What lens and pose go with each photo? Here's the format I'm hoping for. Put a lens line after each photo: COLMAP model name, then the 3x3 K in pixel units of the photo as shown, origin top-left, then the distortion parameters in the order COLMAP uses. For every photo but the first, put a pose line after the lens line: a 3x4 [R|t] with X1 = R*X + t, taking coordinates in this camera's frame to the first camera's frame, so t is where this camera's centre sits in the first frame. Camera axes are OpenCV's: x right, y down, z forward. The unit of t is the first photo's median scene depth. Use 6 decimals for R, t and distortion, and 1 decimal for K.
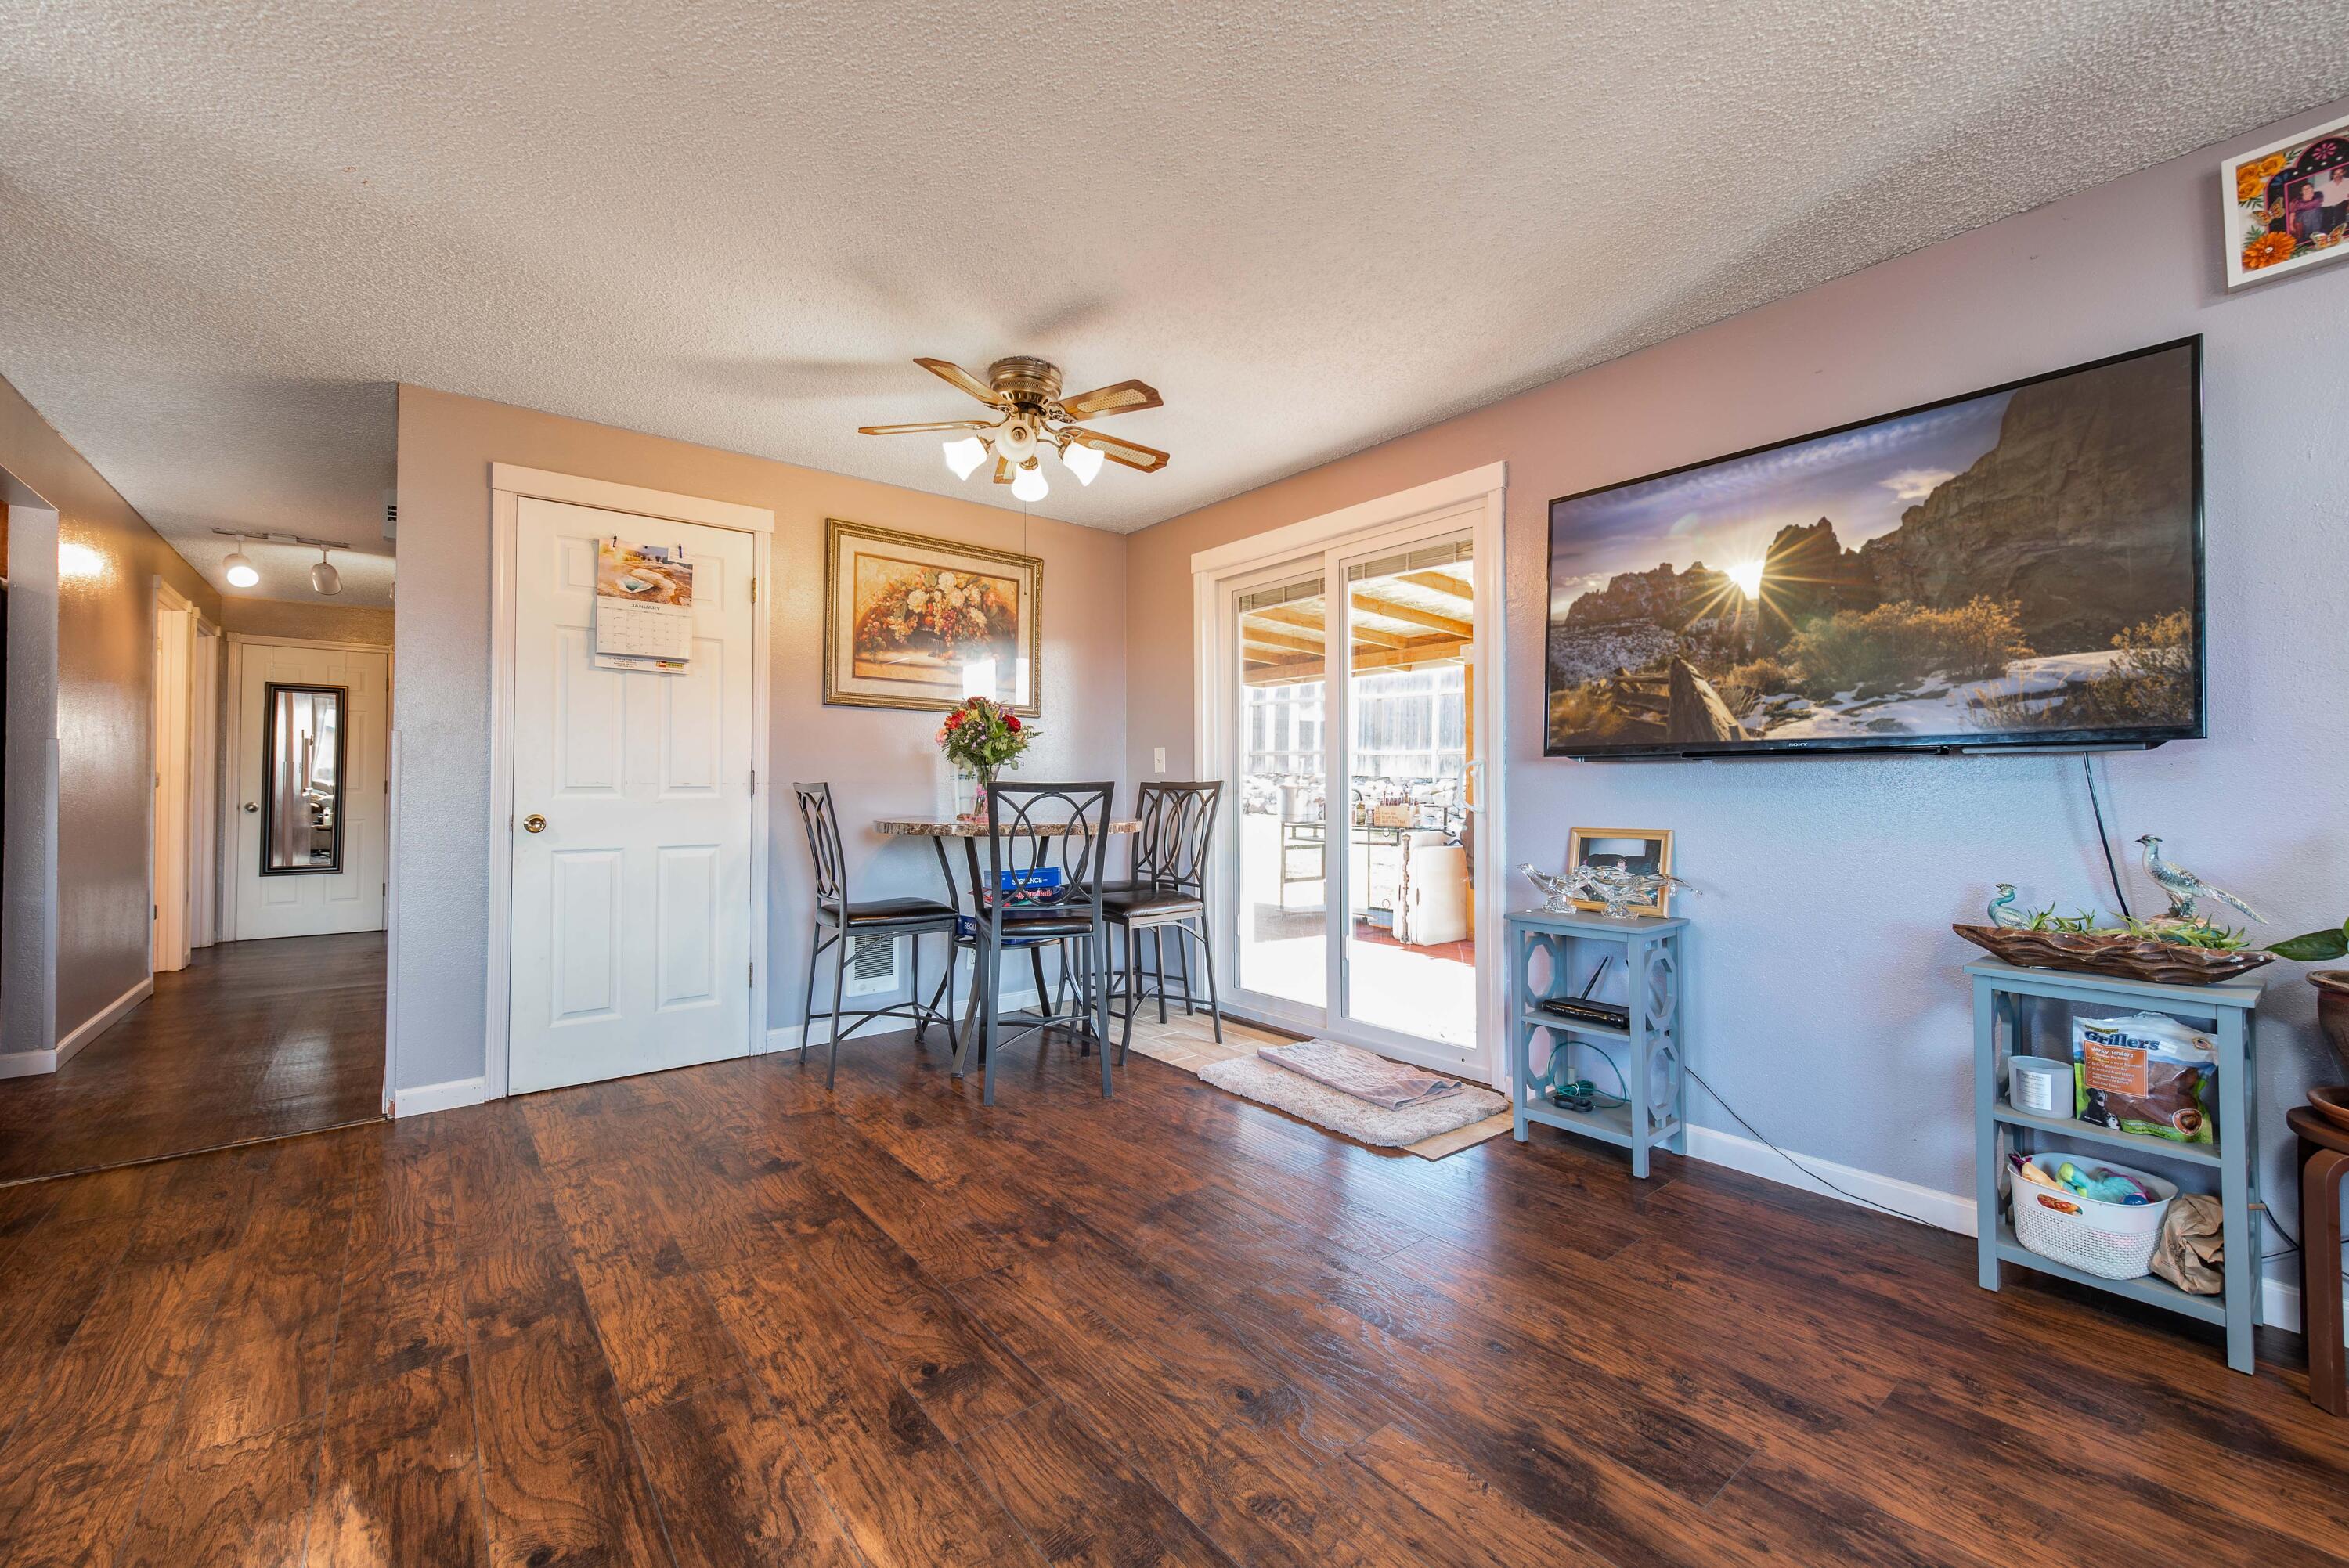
lens RADIAL K [[946.5, 0, 1190.7], [0, 946.5, 767.9], [0, 0, 1]] dist [0.003685, -0.000830]
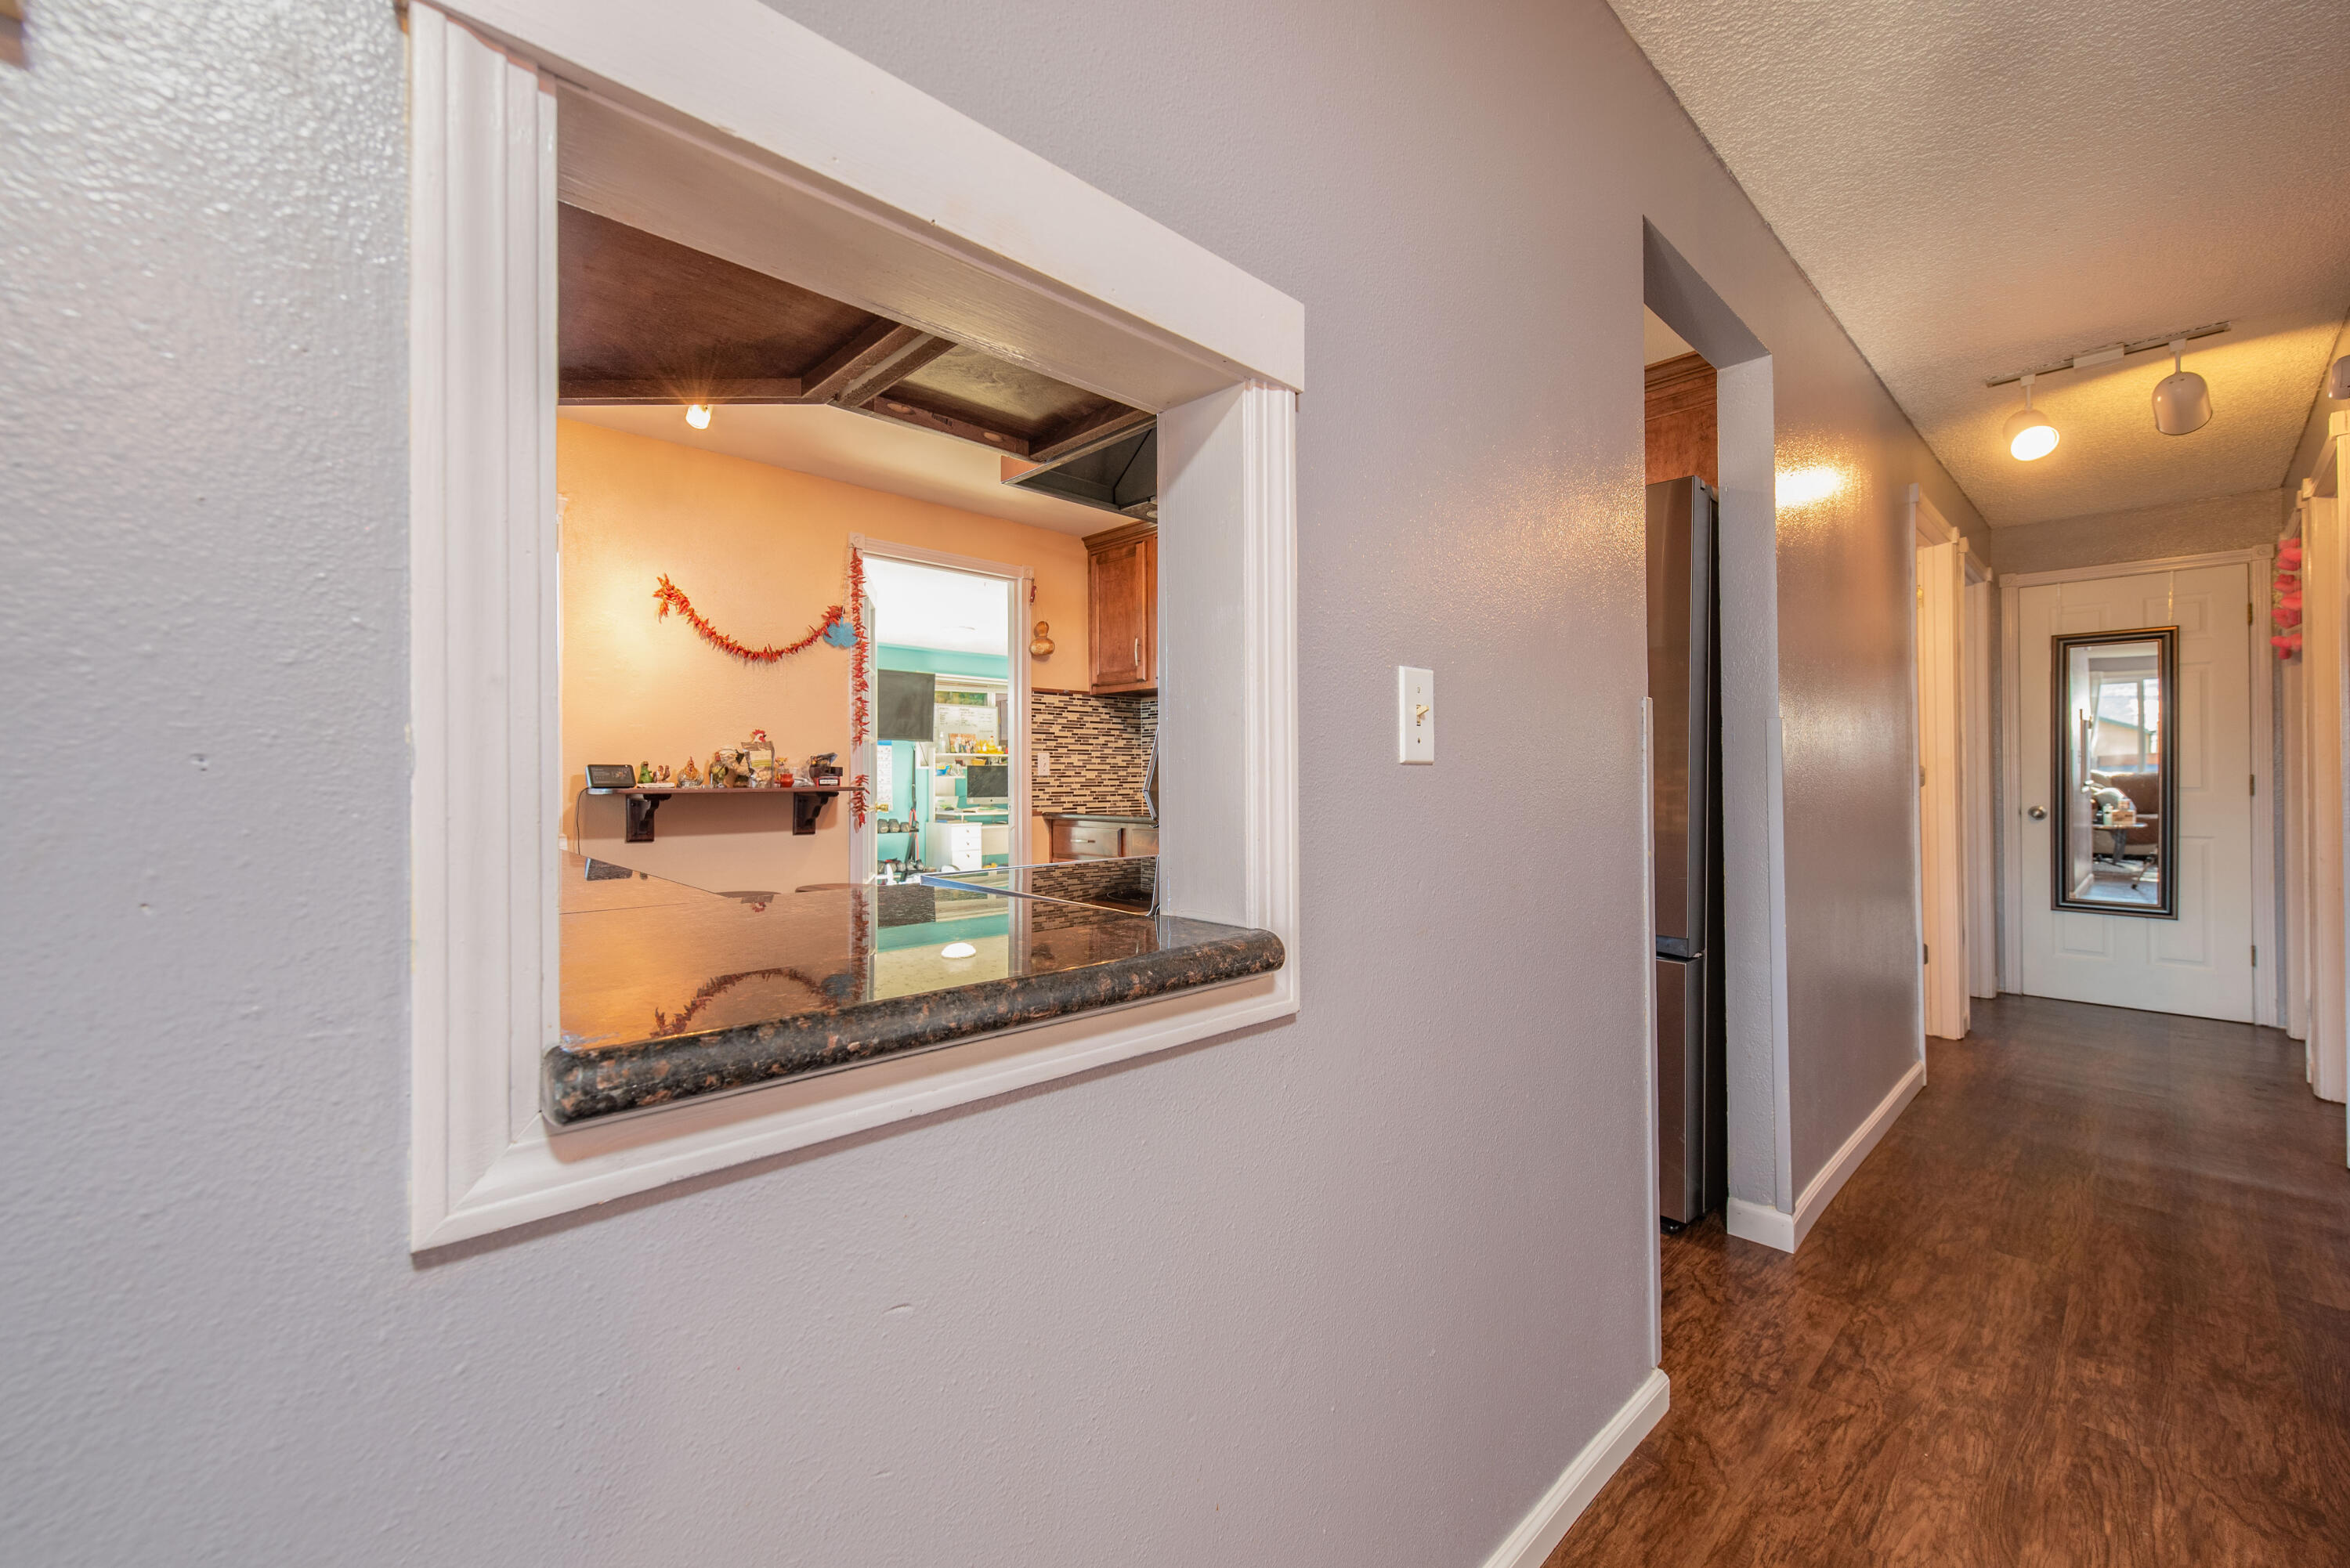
lens RADIAL K [[947.0, 0, 1167.5], [0, 947.0, 760.2], [0, 0, 1]] dist [0.003685, -0.000830]
pose [[0.068622, -0.013979, -0.997545, -0.329785], [0.018630, 0.999745, -0.012728, -0.000800], [0.997469, -0.017711, 0.068864, 0.305636]]
